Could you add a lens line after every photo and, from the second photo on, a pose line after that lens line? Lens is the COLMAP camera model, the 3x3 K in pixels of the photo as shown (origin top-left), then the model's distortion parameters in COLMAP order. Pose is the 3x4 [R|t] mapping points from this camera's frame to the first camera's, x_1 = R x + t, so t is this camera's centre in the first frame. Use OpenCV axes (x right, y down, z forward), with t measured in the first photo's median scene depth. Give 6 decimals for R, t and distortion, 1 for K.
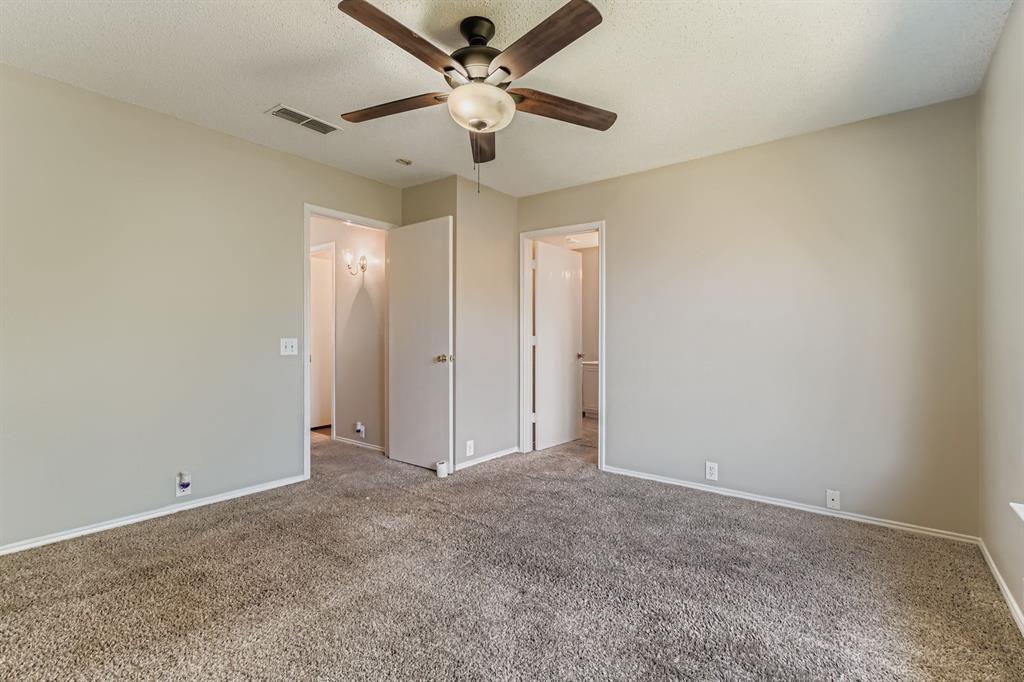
lens RADIAL K [[464.7, 0, 512.0], [0, 464.7, 341.0], [0, 0, 1]] dist [0.001807, 0.000020]
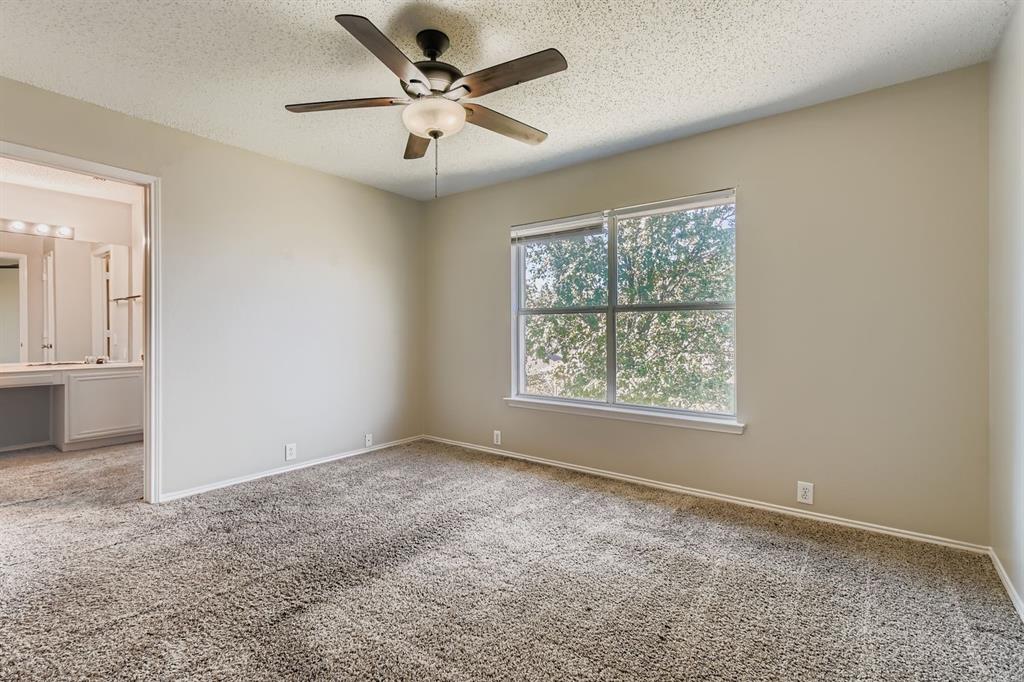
lens RADIAL K [[464.7, 0, 512.0], [0, 464.7, 341.0], [0, 0, 1]] dist [0.001807, 0.000020]
pose [[-0.011495, -0.033165, 0.999384, -0.752326], [0.001380, 0.999448, 0.033183, -0.025285], [-0.999933, 0.001760, -0.011443, 0.527060]]
